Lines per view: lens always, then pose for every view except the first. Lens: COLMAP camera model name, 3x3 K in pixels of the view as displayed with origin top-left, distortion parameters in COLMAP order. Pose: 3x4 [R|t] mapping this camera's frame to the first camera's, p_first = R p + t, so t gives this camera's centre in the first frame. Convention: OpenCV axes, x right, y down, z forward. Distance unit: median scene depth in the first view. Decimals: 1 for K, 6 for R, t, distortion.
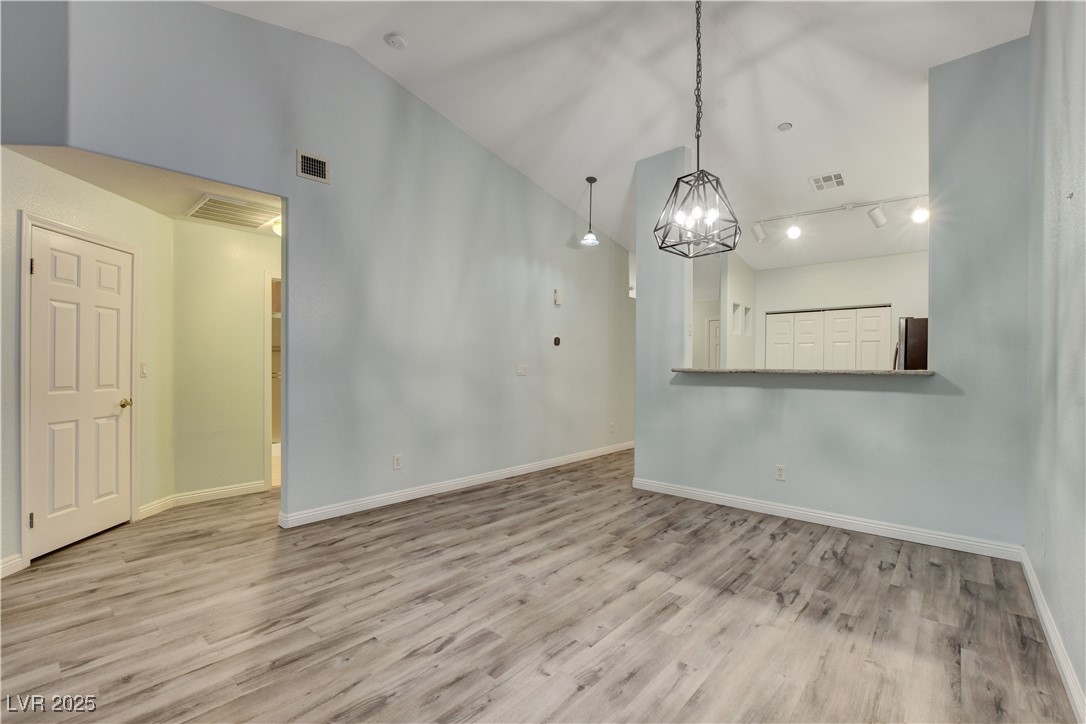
lens RADIAL K [[475.0, 0, 543.0], [0, 475.0, 362.0], [0, 0, 1]] dist [-0.018924, 0.003045]
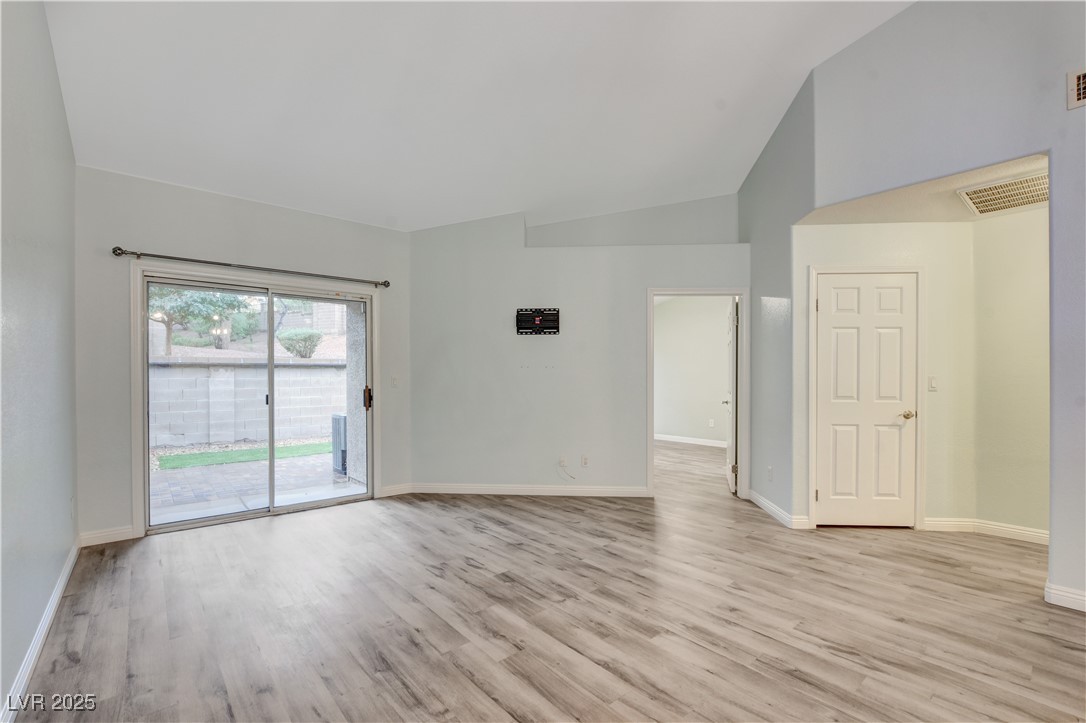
lens RADIAL K [[477.6, 0, 542.1], [0, 477.6, 368.3], [0, 0, 1]] dist [-0.020219, 0.005689]
pose [[-0.136137, -0.022966, -0.990424, 0.345134], [0.006289, 0.999691, -0.024046, 0.004171], [0.990670, -0.009502, -0.135950, 0.389563]]
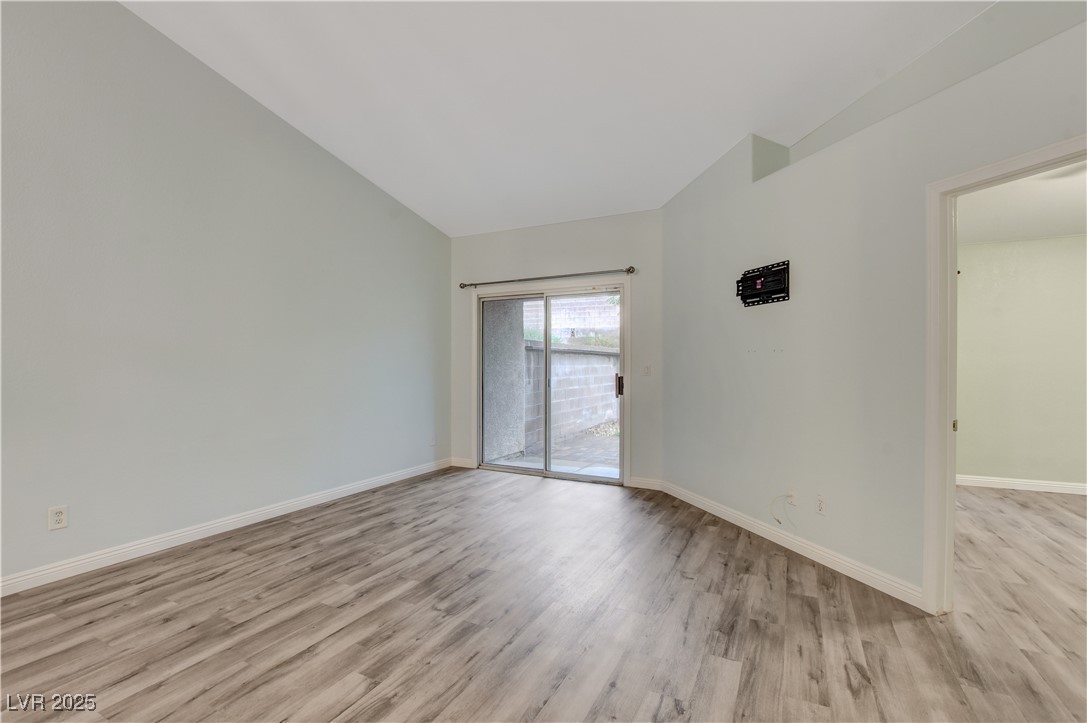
lens RADIAL K [[486.7, 0, 541.5], [0, 486.7, 360.5], [0, 0, 1]] dist [-0.023023, 0.000293]
pose [[-0.968640, -0.008537, -0.248320, -0.504945], [-0.004954, 0.999874, -0.015051, 0.002469], [0.248417, -0.013349, -0.968561, 1.147015]]
